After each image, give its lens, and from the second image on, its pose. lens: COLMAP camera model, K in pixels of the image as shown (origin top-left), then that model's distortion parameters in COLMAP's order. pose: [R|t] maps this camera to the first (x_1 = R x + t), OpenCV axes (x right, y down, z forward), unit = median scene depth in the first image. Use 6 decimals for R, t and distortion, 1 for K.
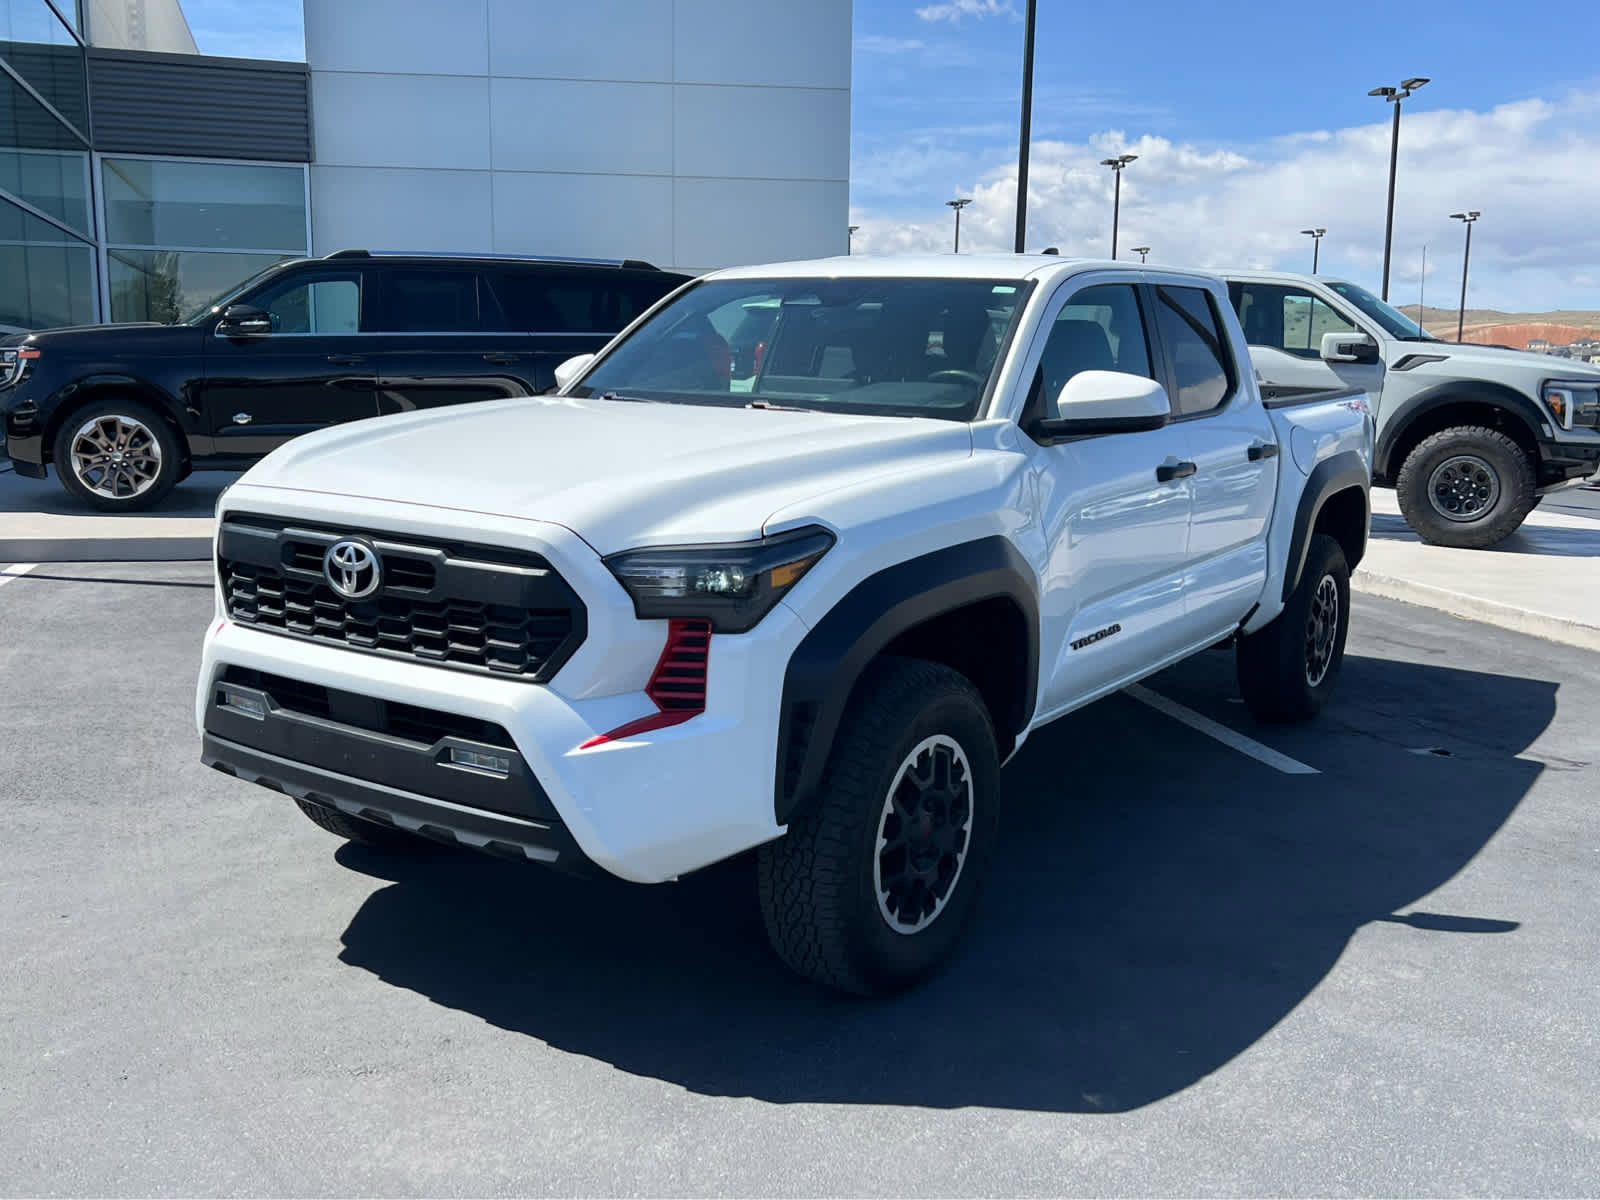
lens RADIAL K [[1504.2, 0, 811.3], [0, 1504.2, 607.1], [0, 0, 1]] dist [0.085782, -0.173375]
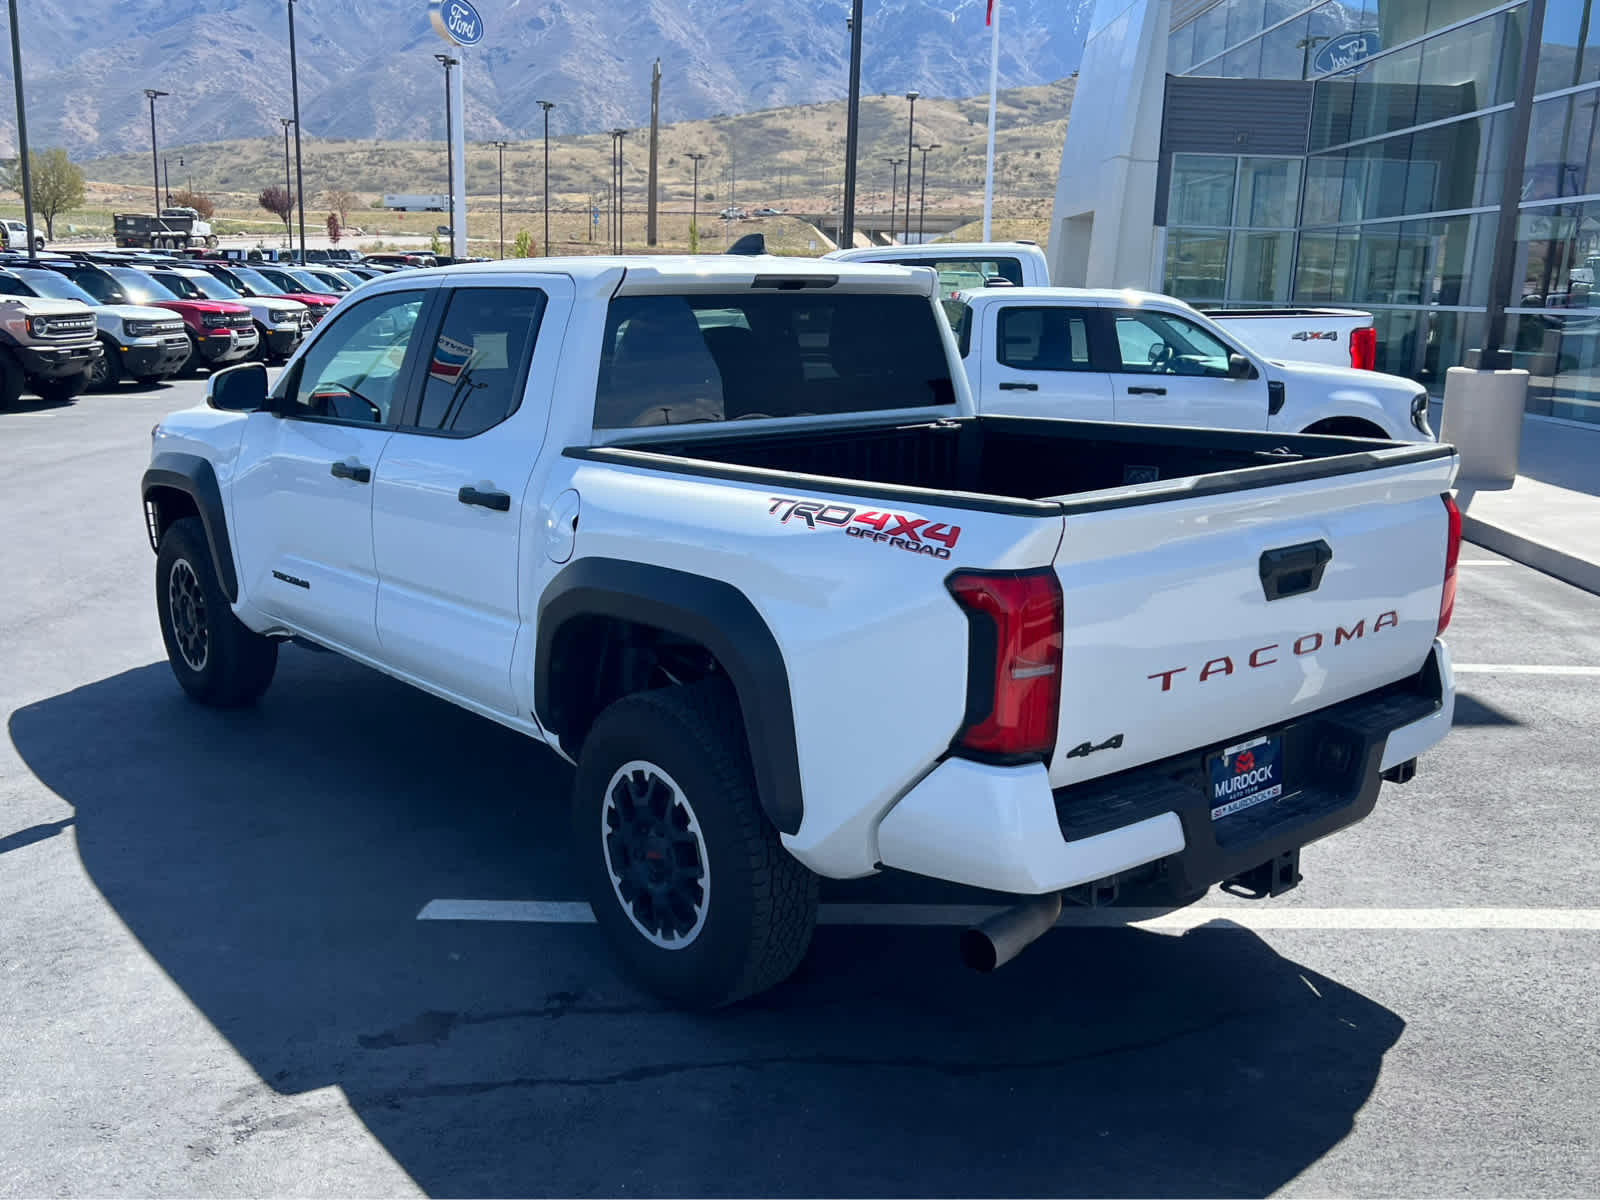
lens RADIAL K [[1488.3, 0, 773.7], [0, 1488.3, 614.6], [0, 0, 1]] dist [0.067121, -0.115579]
pose [[-0.297540, 0.184031, -0.936804, 1.459371], [-0.178807, 0.953140, 0.244032, -0.384912], [0.937815, 0.240117, -0.250692, 2.001145]]
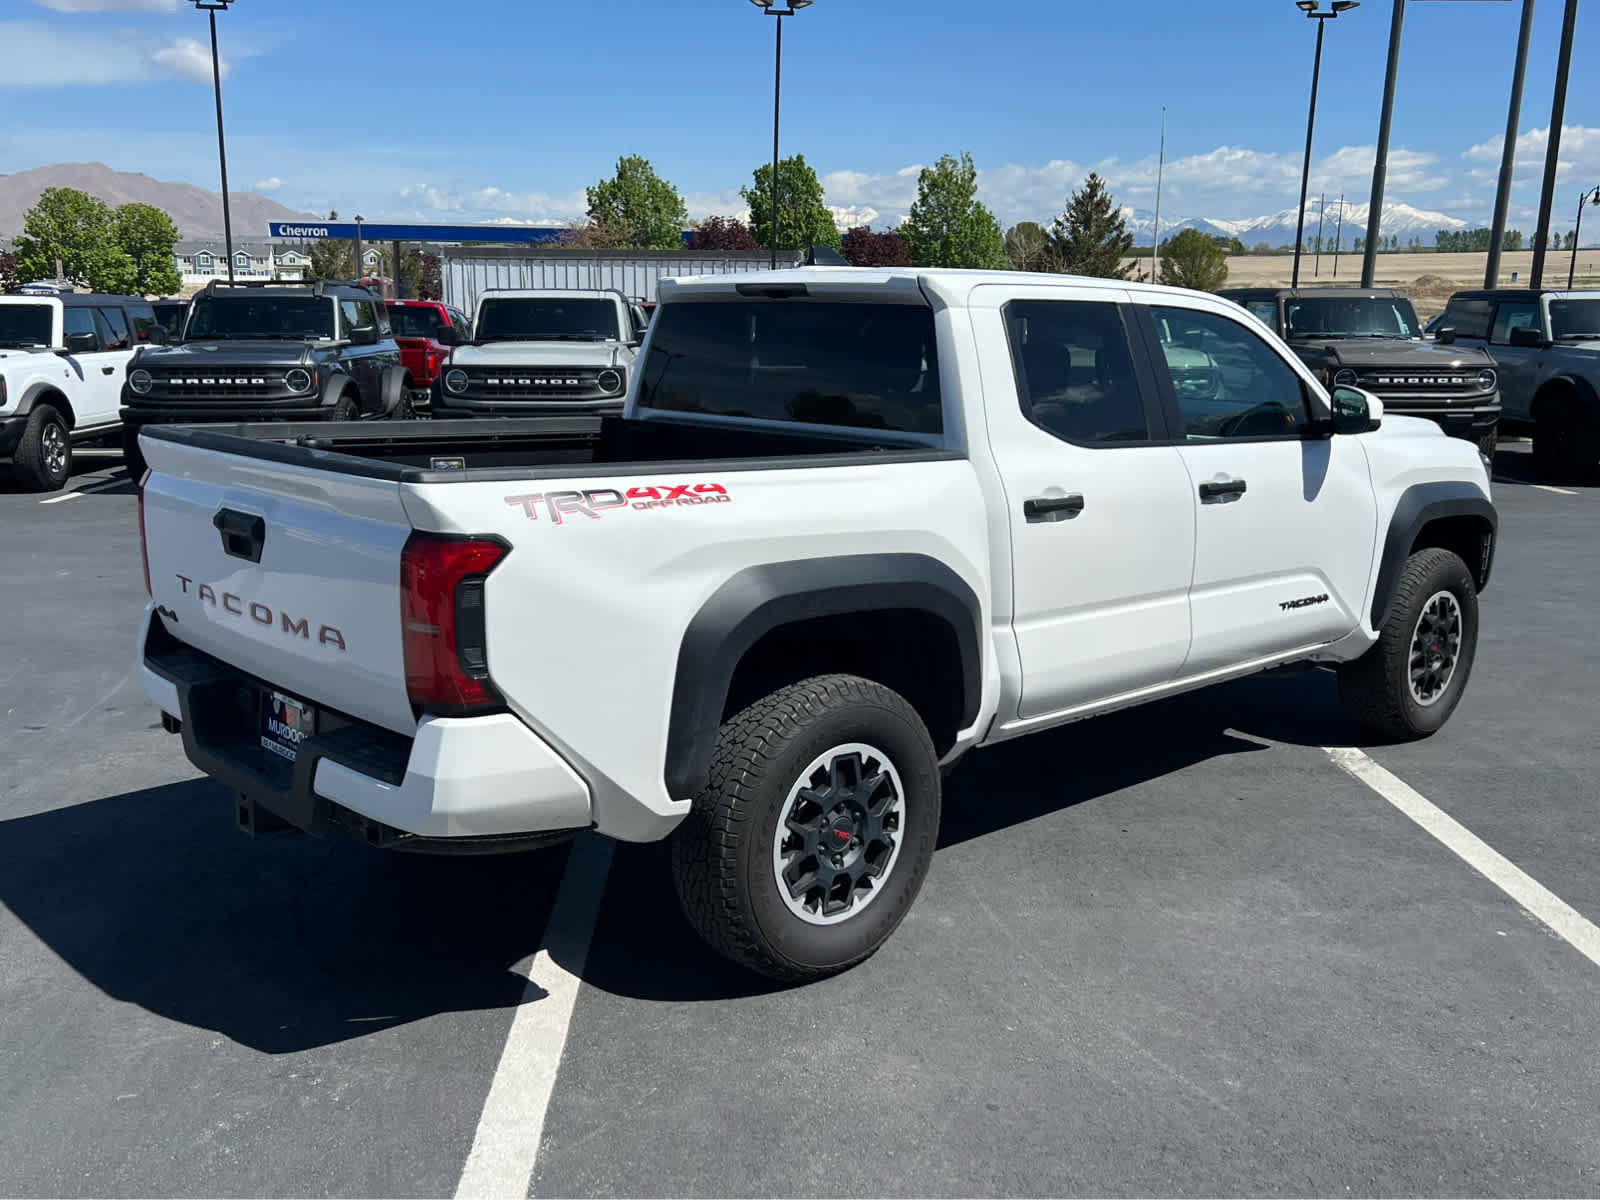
lens RADIAL K [[1486.0, 0, 793.2], [0, 1486.0, 601.3], [0, 0, 1]] dist [0.114499, -0.255431]
pose [[-0.970949, -0.083498, 0.224245, -0.035546], [0.003771, 0.931687, 0.363242, -0.563174], [-0.239256, 0.353536, -0.904306, 2.874239]]
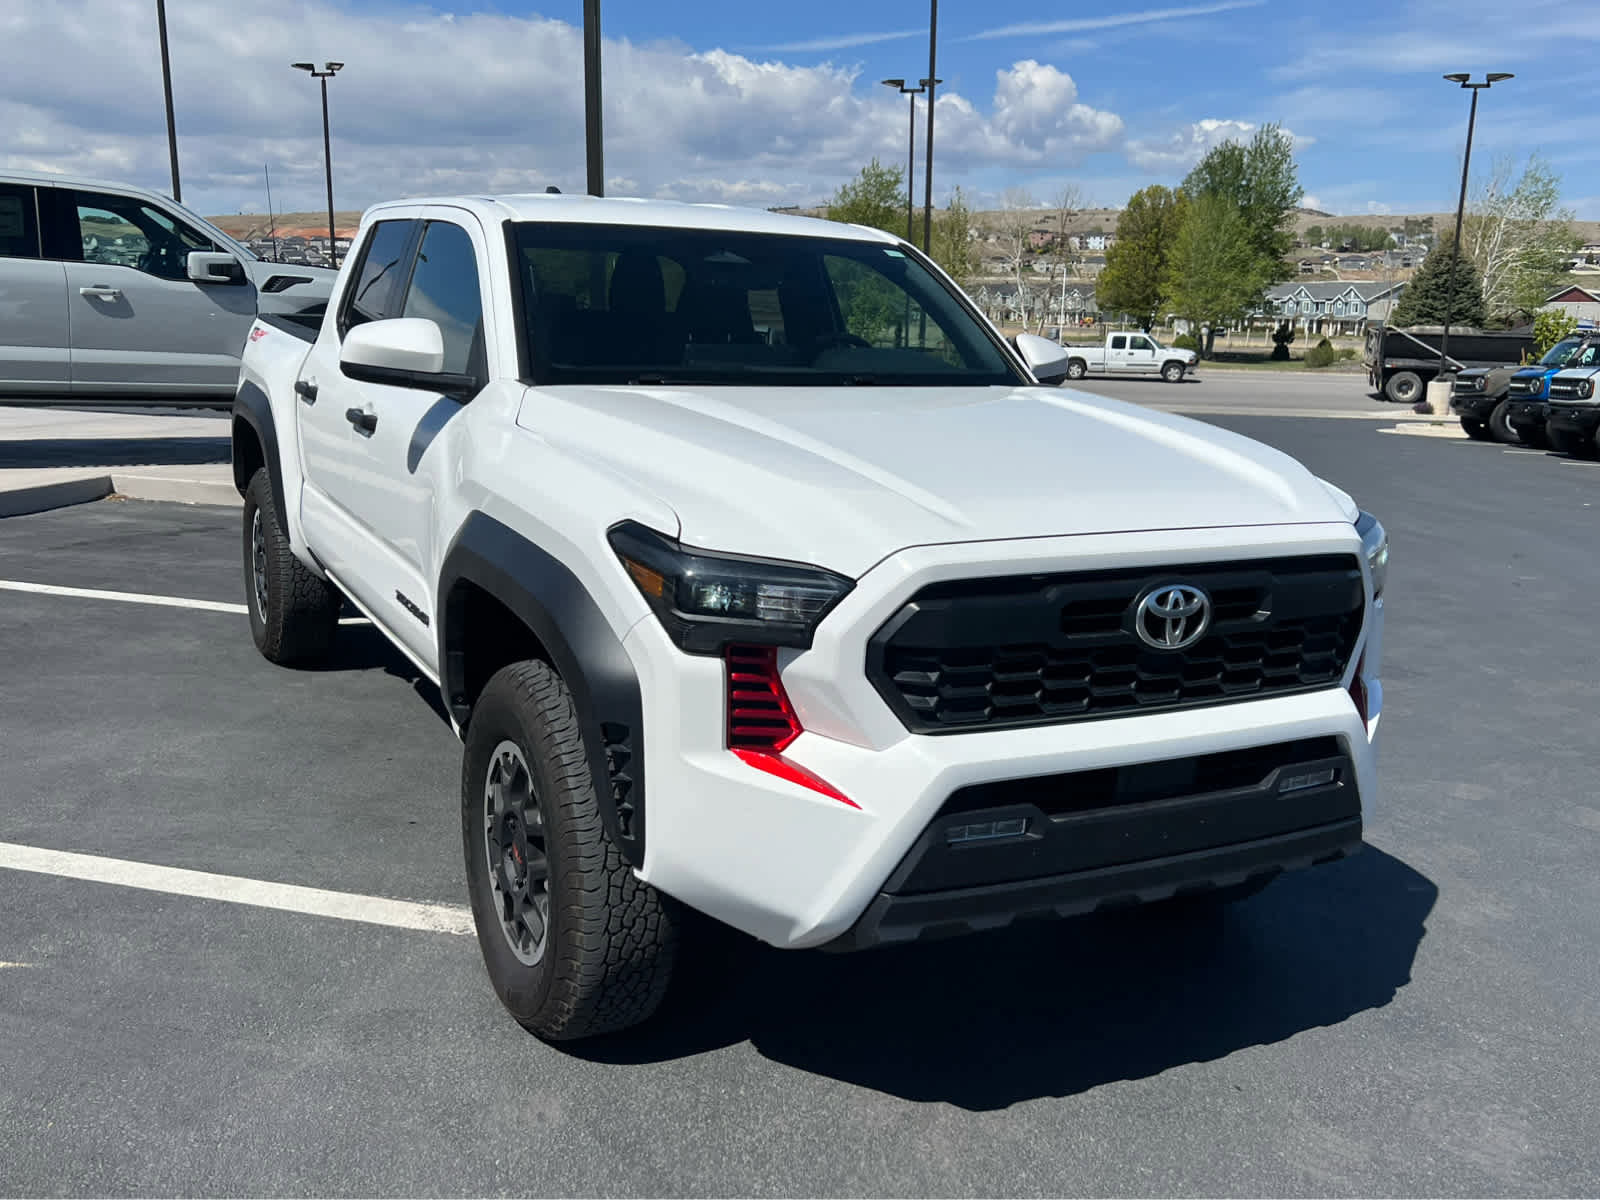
lens RADIAL K [[1485.9, 0, 784.7], [0, 1485.9, 604.3], [0, 0, 1]] dist [0.056005, -0.079505]
pose [[0.487039, -0.189577, 0.852557, -0.975424], [0.130431, 0.980999, 0.143626, -0.156479], [-0.863586, 0.041248, 0.502511, 0.673151]]
